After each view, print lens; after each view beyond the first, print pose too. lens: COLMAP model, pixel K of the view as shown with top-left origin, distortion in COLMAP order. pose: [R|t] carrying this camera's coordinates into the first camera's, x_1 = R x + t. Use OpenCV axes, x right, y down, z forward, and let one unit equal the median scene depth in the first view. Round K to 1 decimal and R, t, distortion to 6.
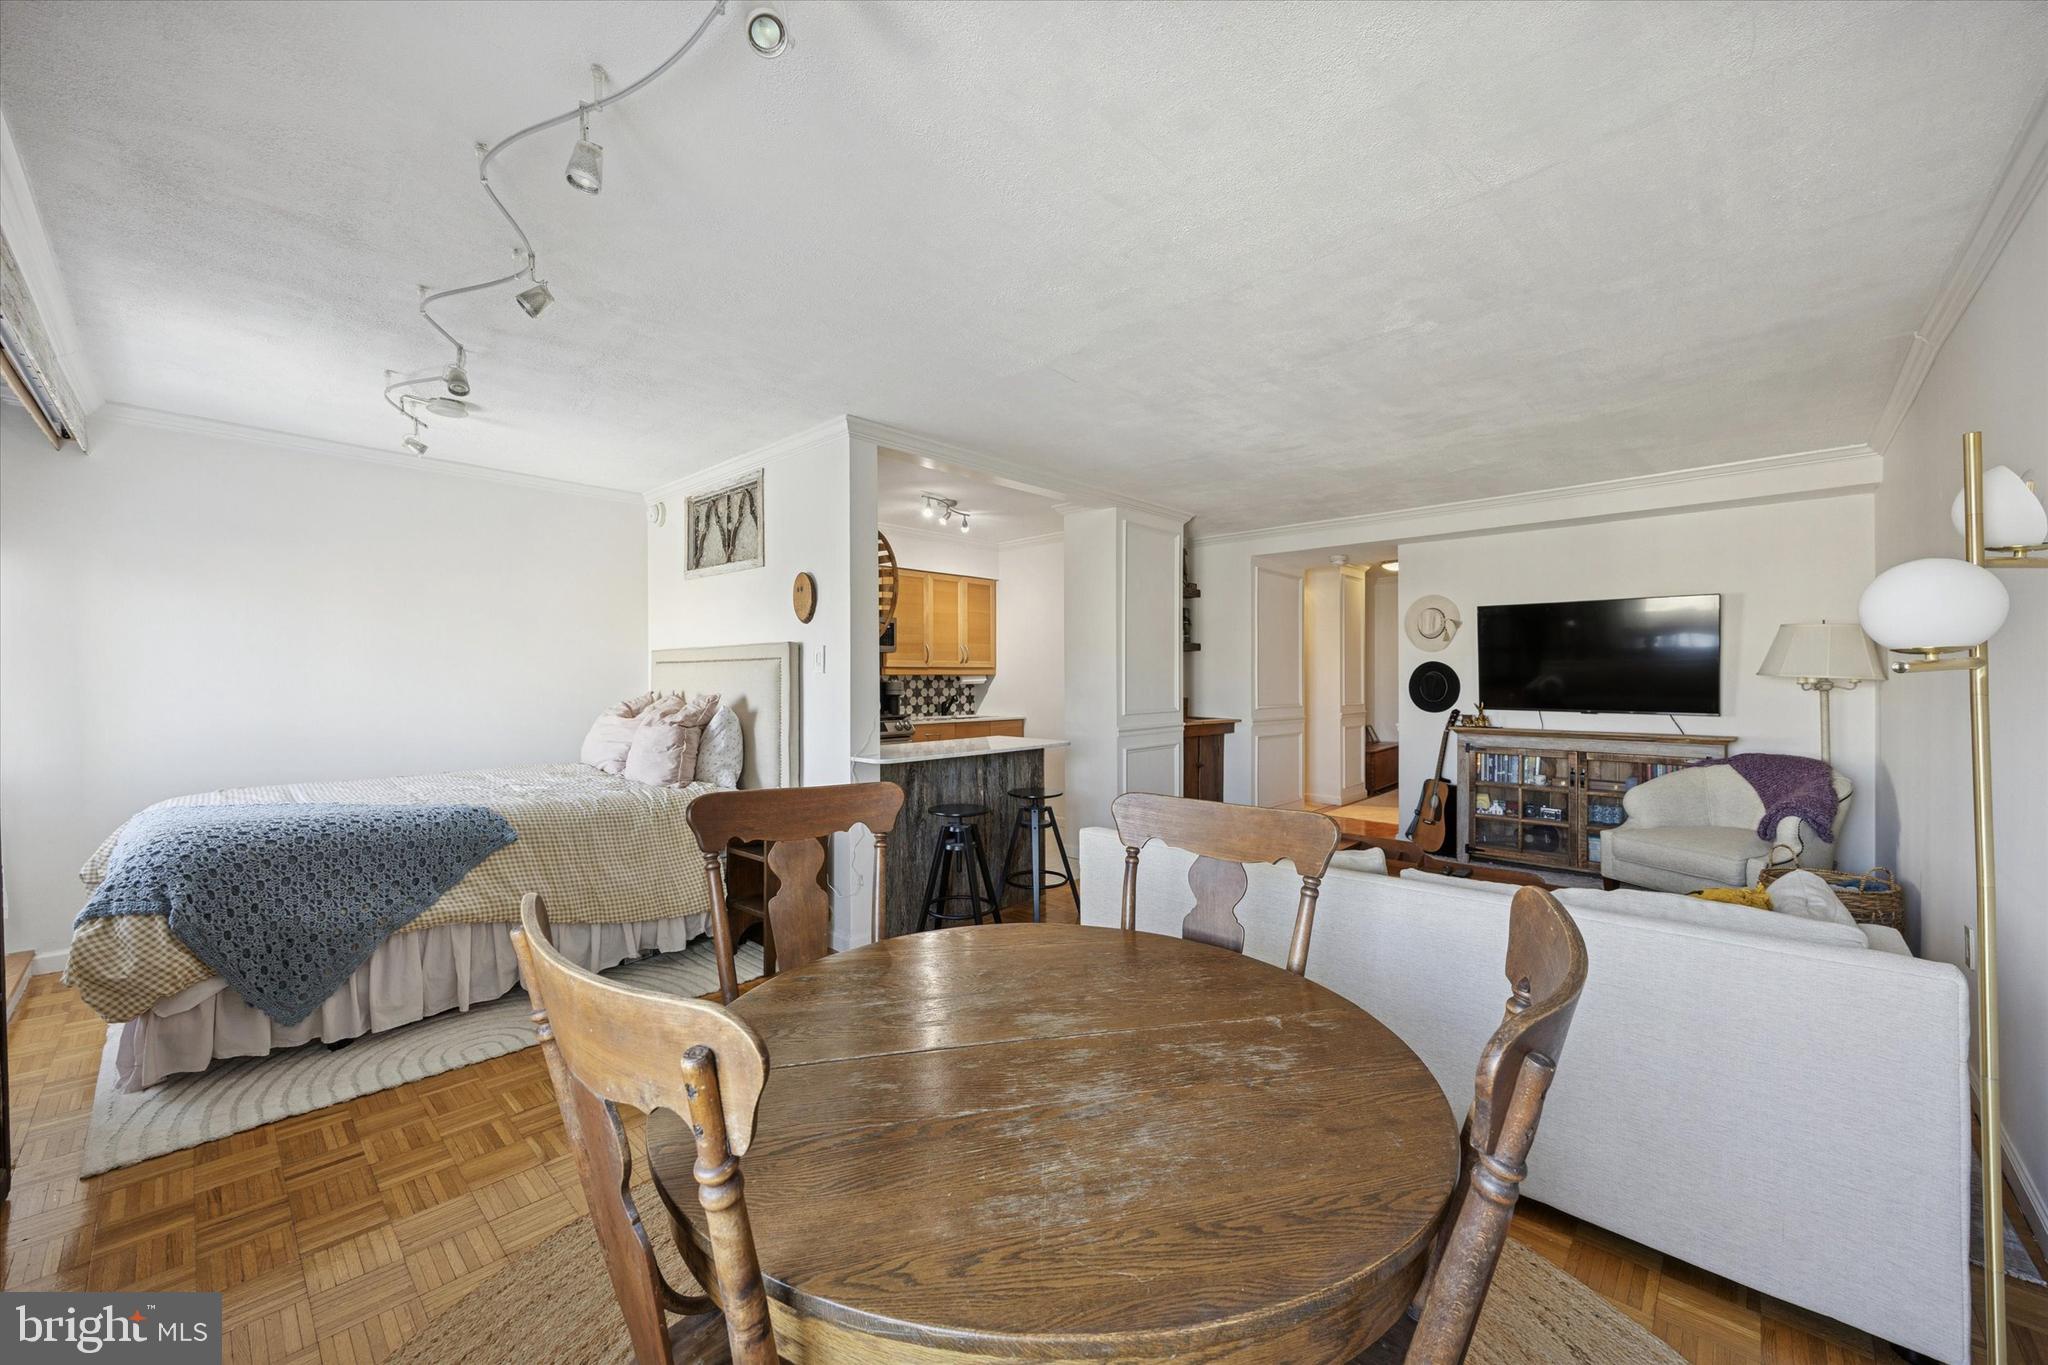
lens RADIAL K [[783.6, 0, 1016.6], [0, 783.6, 677.6], [0, 0, 1]] dist [0.001374, -0.000499]
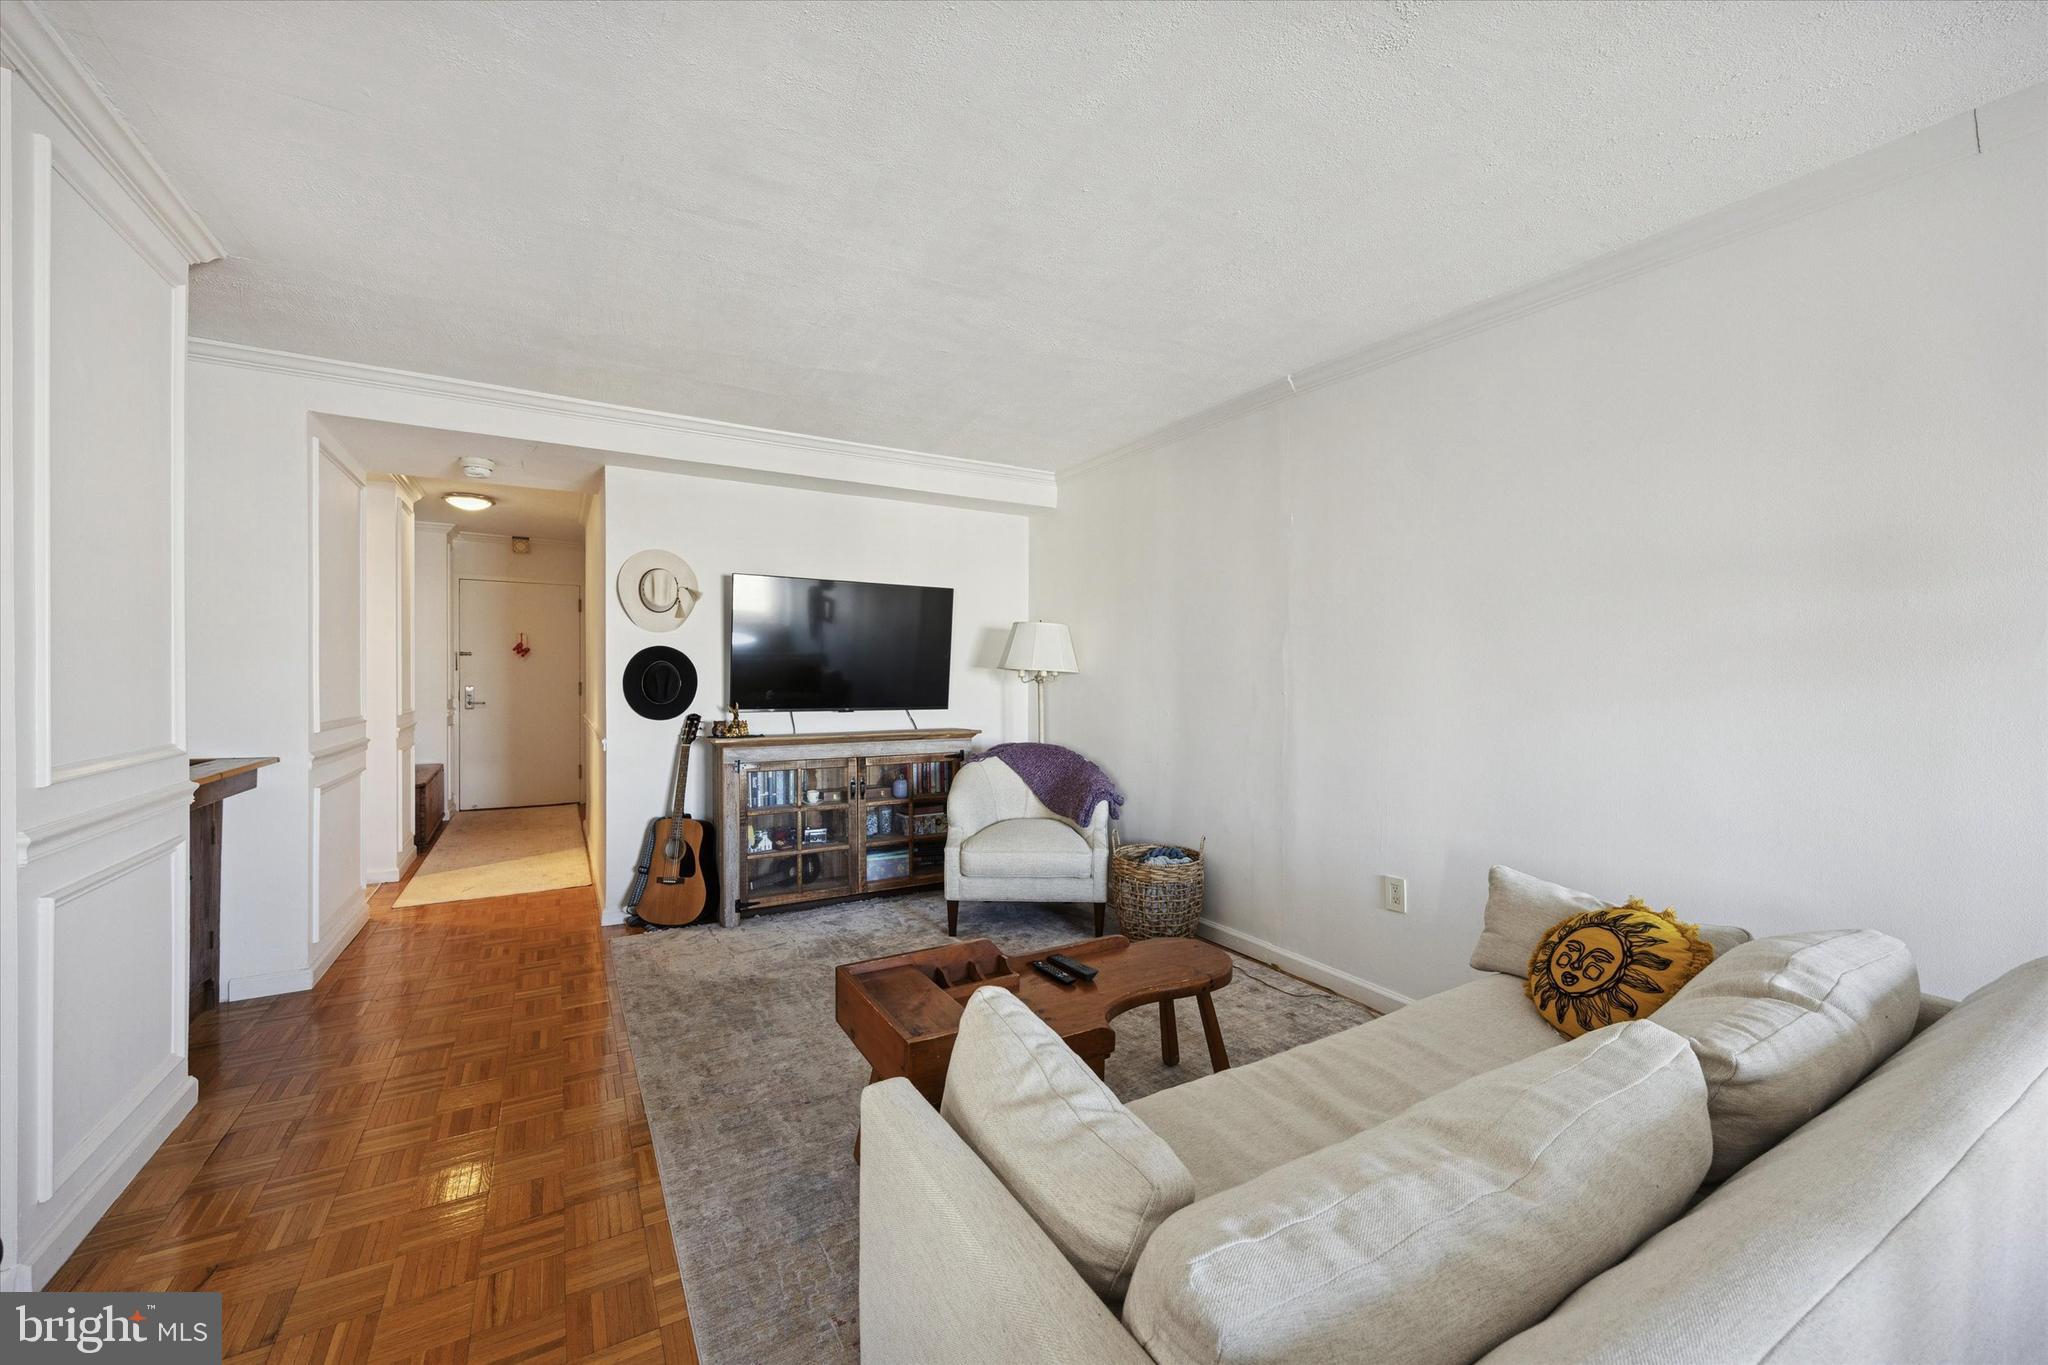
lens RADIAL K [[783.6, 0, 1022.5], [0, 783.6, 685.9], [0, 0, 1]] dist [0.001374, -0.000499]
pose [[0.275452, -0.012960, 0.961227, -0.038785], [-0.004230, 0.999883, 0.014694, 0.002462], [-0.961305, -0.008114, 0.275365, 0.445729]]
